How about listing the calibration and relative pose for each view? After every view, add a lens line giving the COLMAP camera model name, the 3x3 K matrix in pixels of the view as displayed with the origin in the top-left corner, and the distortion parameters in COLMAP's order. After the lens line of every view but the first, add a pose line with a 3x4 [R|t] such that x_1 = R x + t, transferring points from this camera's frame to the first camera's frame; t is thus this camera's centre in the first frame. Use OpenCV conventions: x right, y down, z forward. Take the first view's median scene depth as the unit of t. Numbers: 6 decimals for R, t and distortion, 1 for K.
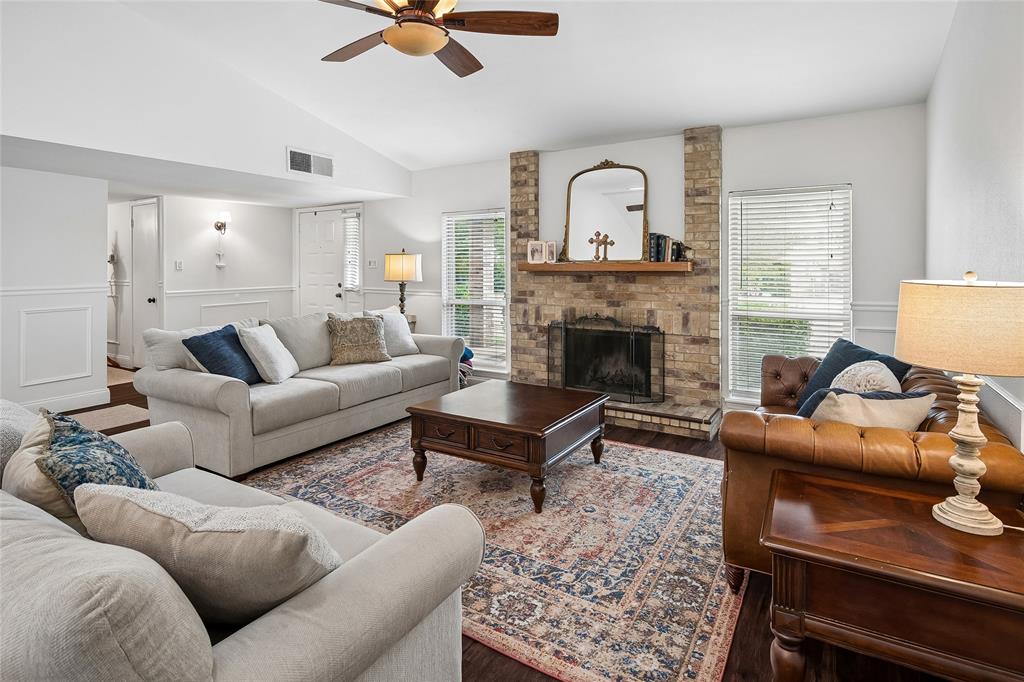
lens RADIAL K [[521.9, 0, 533.7], [0, 521.9, 275.1], [0, 0, 1]] dist [0.000308, -0.000023]
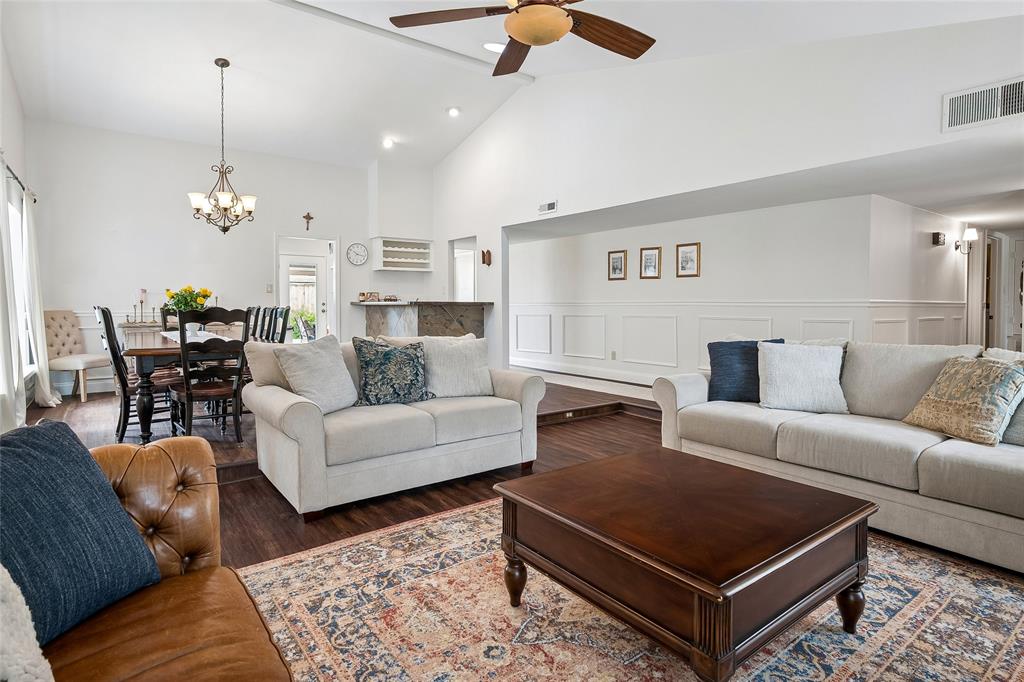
lens RADIAL K [[532.8, 0, 509.6], [0, 532.8, 318.6], [0, 0, 1]] dist [0.001330, -0.000136]
pose [[-0.393527, 0.029629, -0.918835, 0.418284], [-0.013178, 0.999196, 0.037865, 0.022719], [0.919219, 0.027010, -0.392820, 0.792670]]
